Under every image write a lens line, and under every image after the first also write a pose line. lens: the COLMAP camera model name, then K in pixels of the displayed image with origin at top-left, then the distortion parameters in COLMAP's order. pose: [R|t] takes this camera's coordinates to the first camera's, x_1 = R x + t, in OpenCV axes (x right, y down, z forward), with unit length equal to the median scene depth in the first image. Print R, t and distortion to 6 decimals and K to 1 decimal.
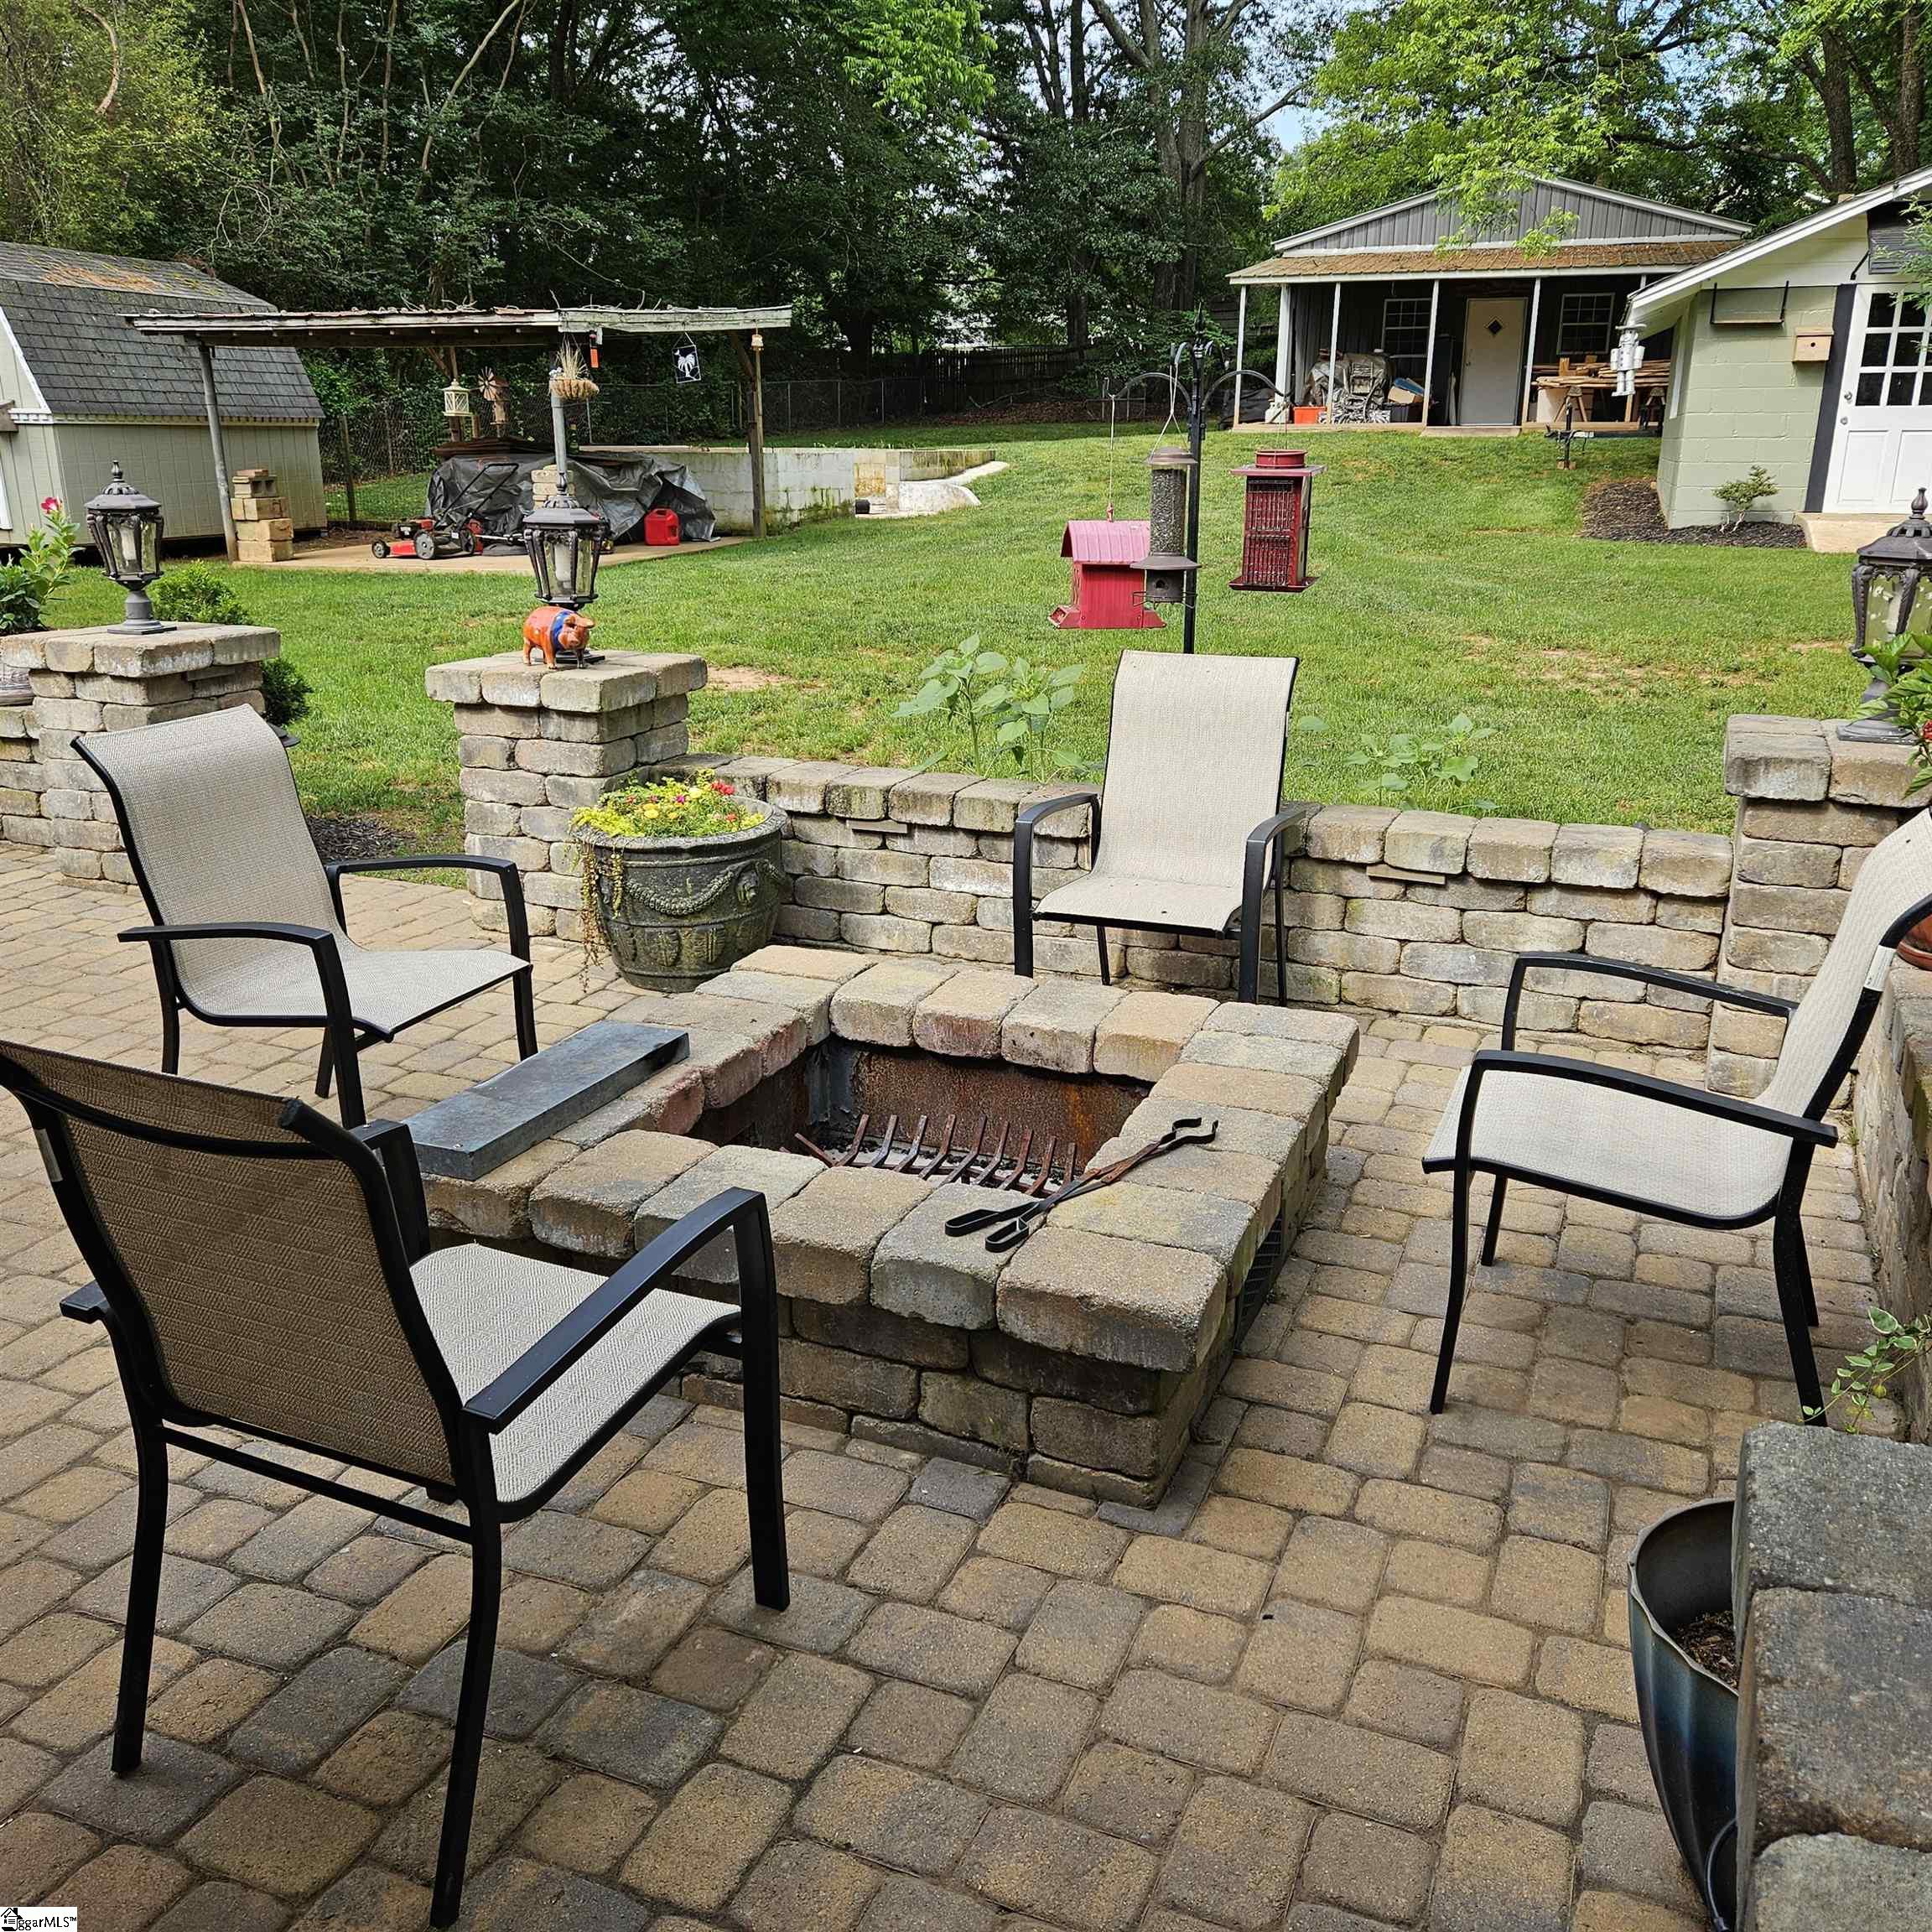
lens RADIAL K [[1701.6, 0, 964.0], [0, 1701.6, 957.9], [0, 0, 1]] dist [0.090659, -0.083543]
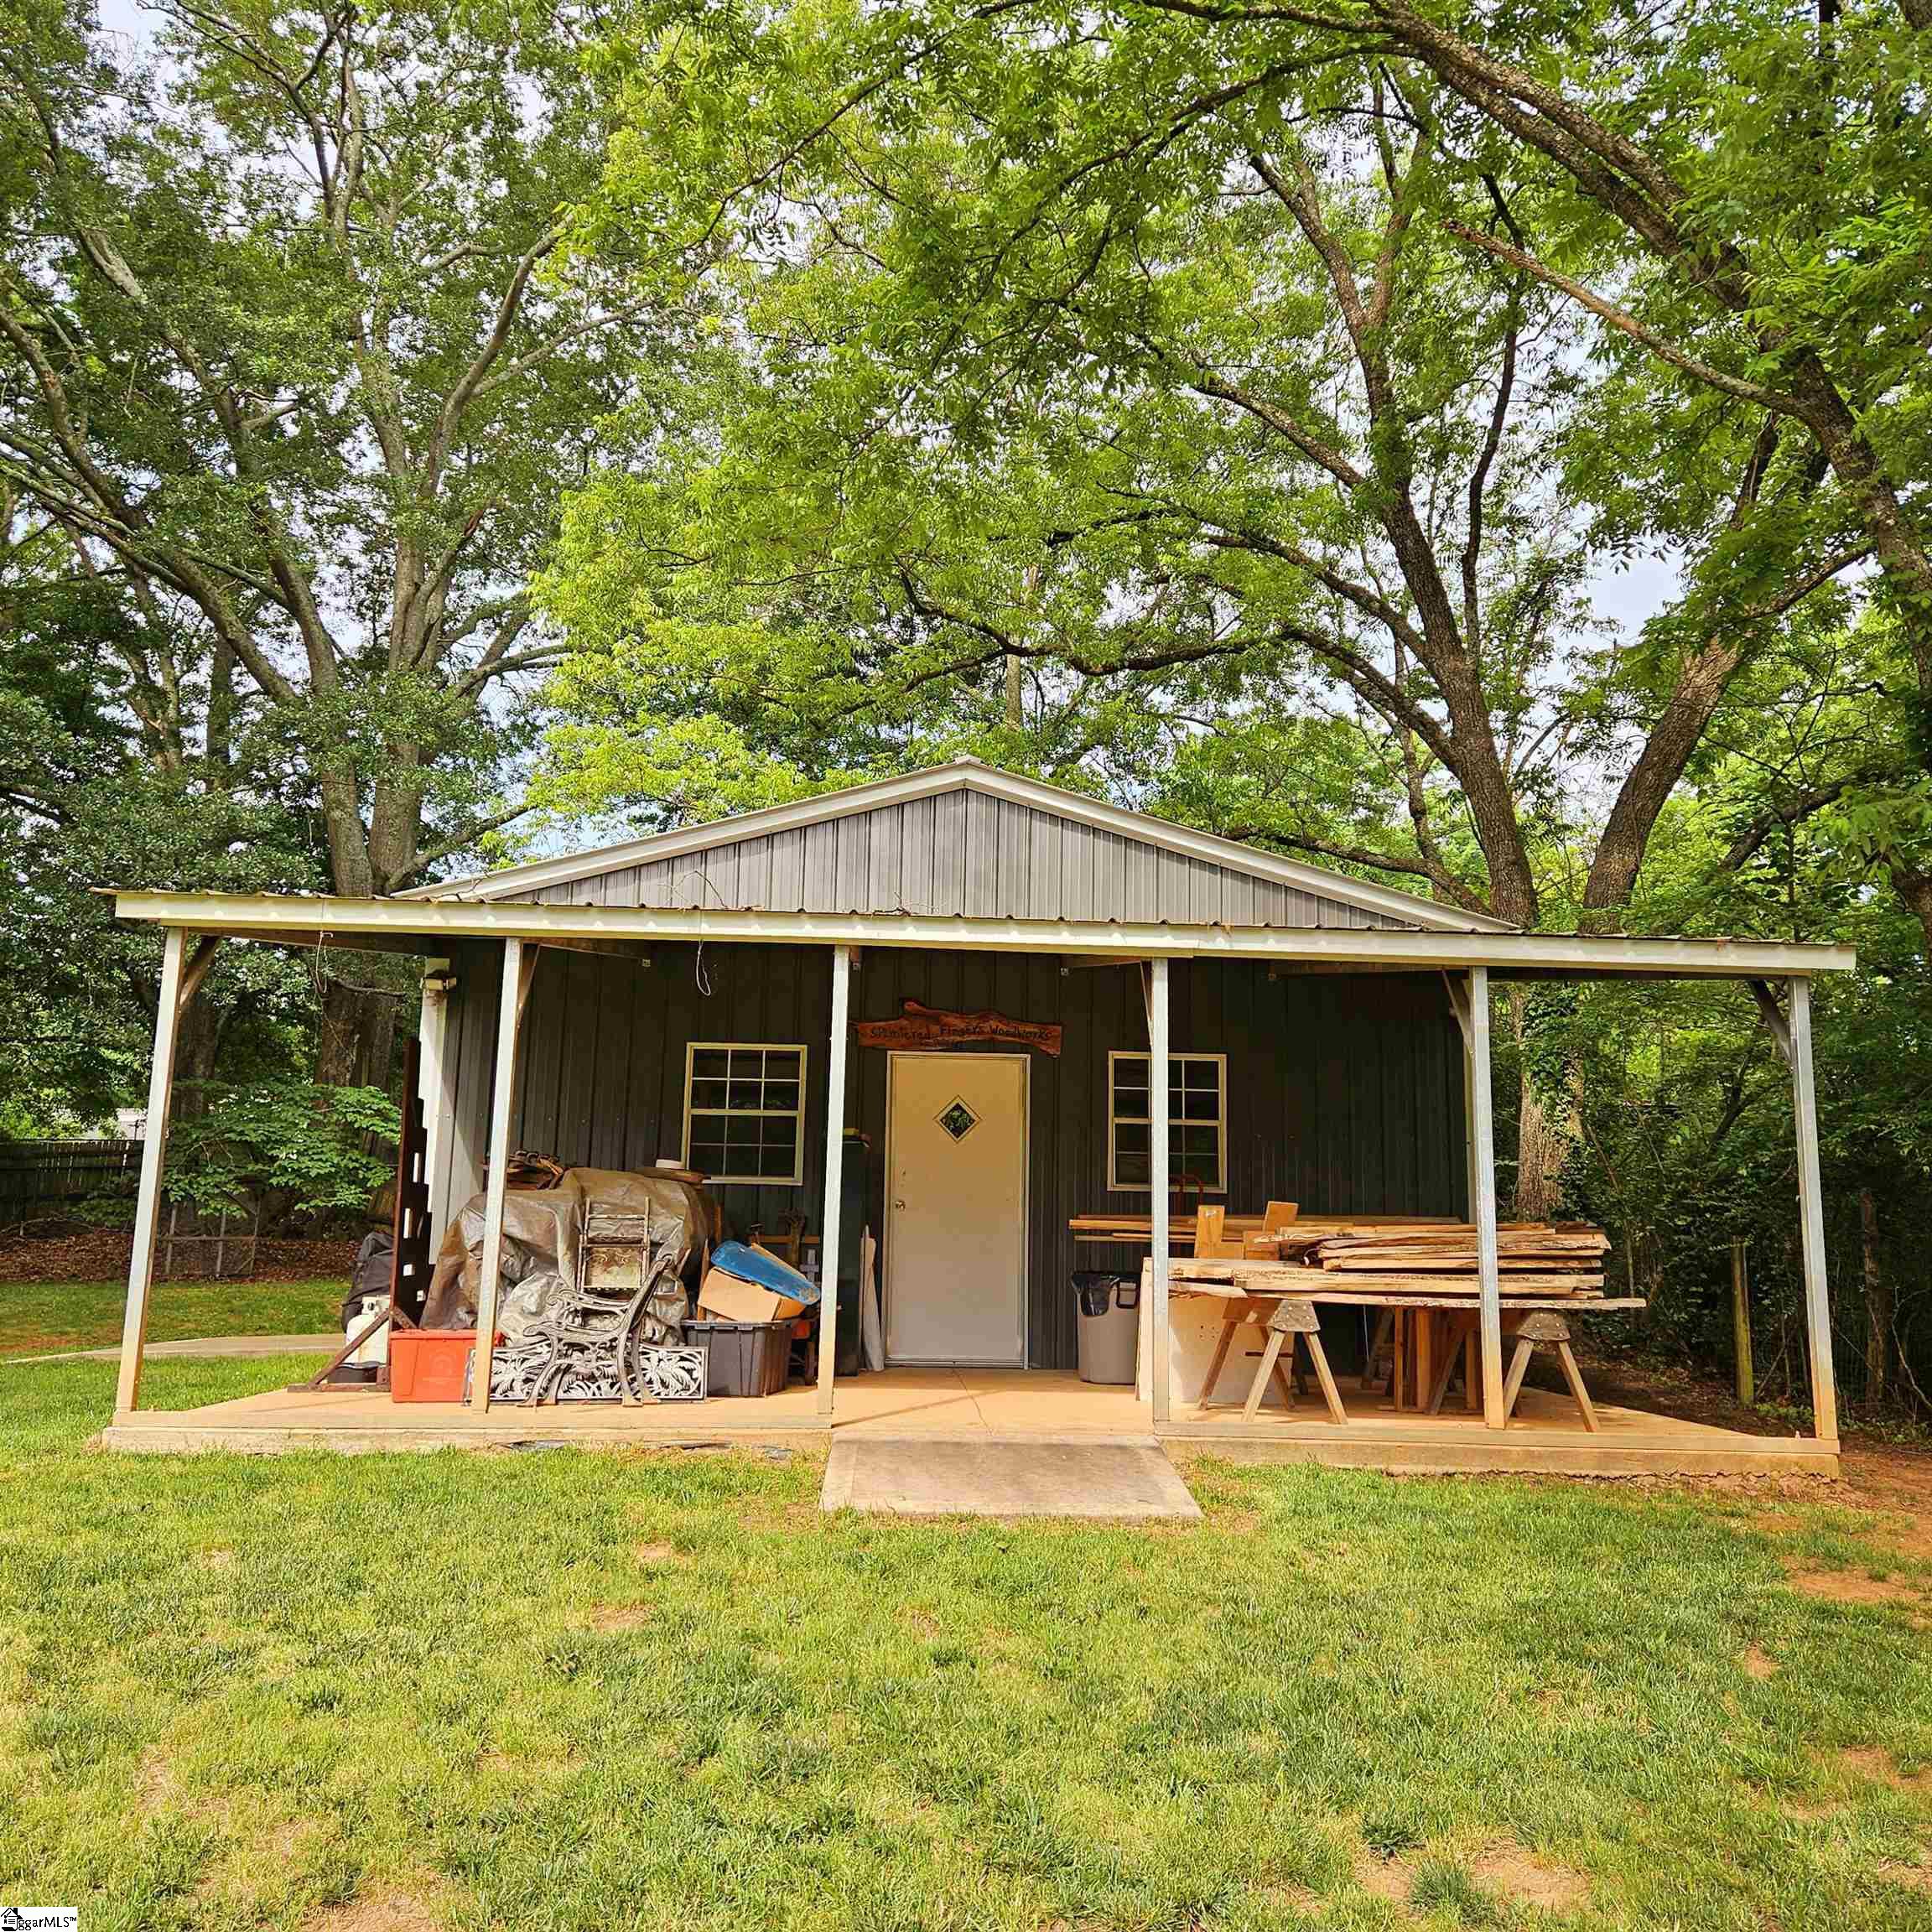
lens RADIAL K [[1701.6, 0, 963.2], [0, 1701.6, 965.4], [0, 0, 1]] dist [0.090659, -0.083543]
pose [[0.931350, 0.073498, 0.356630, 0.174758], [0.090854, 0.901533, -0.423065, -0.243992], [-0.352608, 0.426423, 0.832965, 0.695267]]
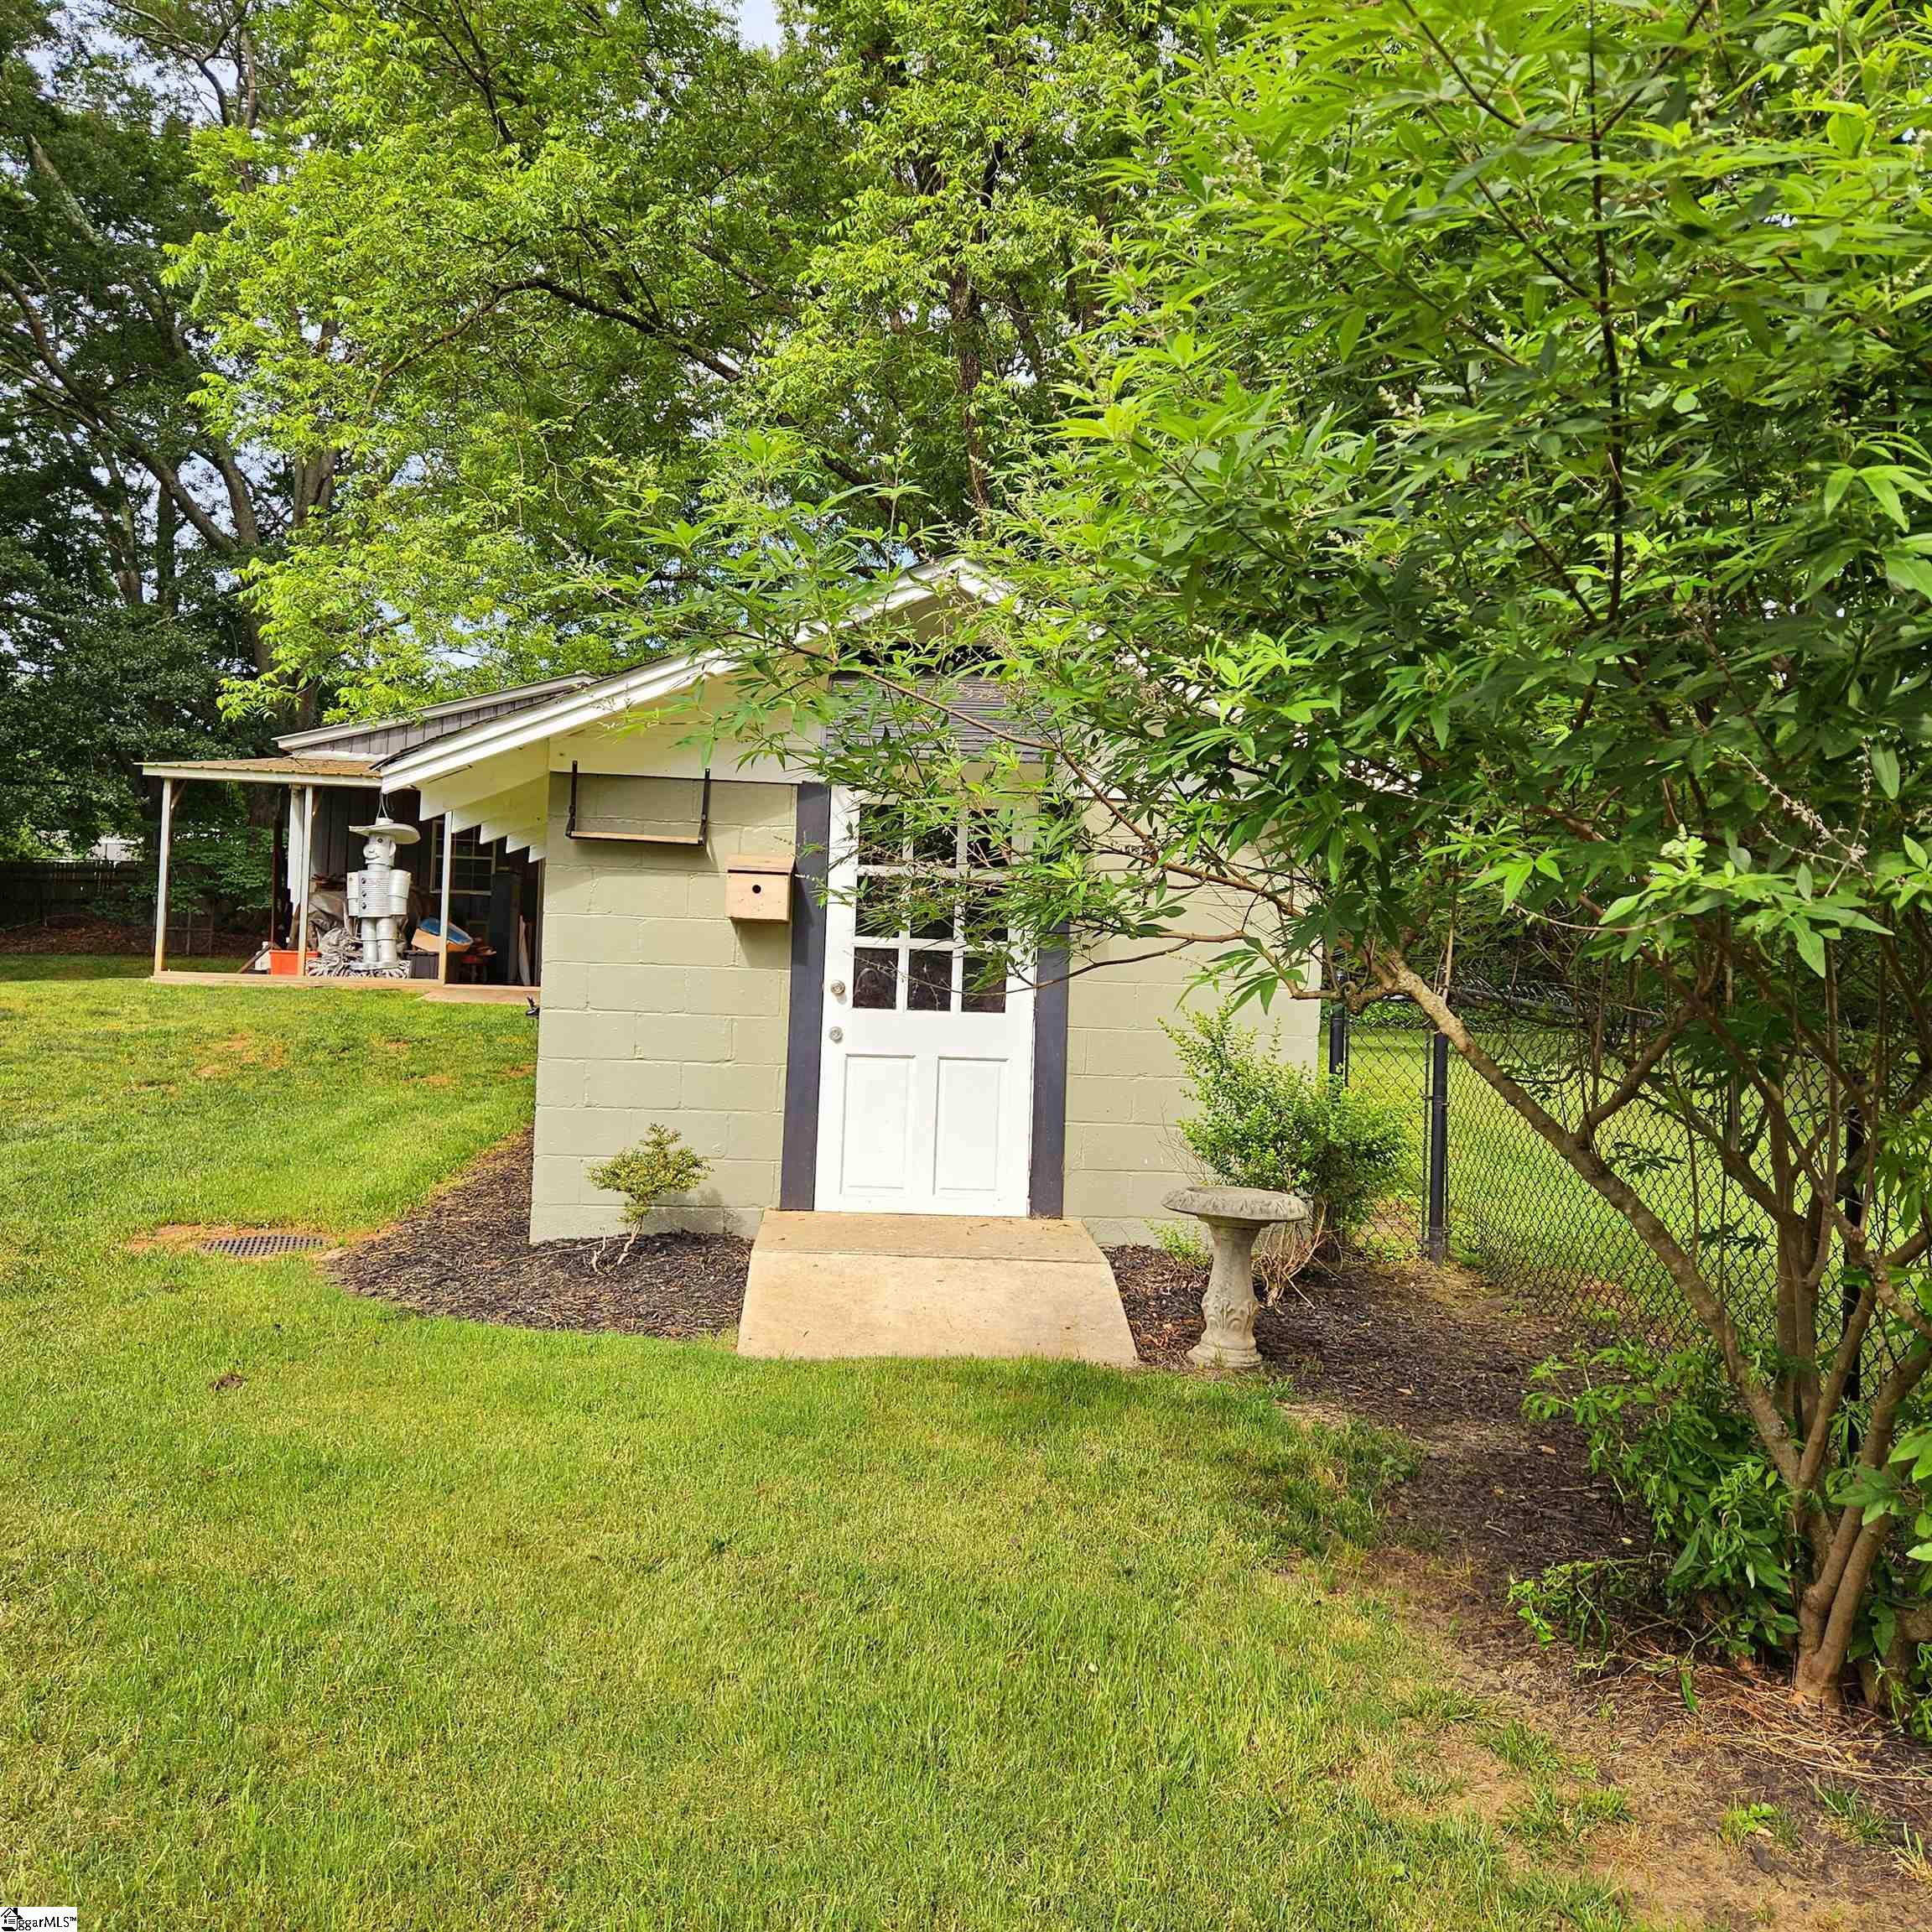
lens RADIAL K [[1701.6, 0, 971.3], [0, 1701.6, 965.9], [0, 0, 1]] dist [0.090659, -0.083543]
pose [[0.922163, 0.031031, 0.385555, 0.186418], [0.083539, 0.957275, -0.276851, -0.100096], [-0.377673, 0.287510, 0.880171, 0.289834]]
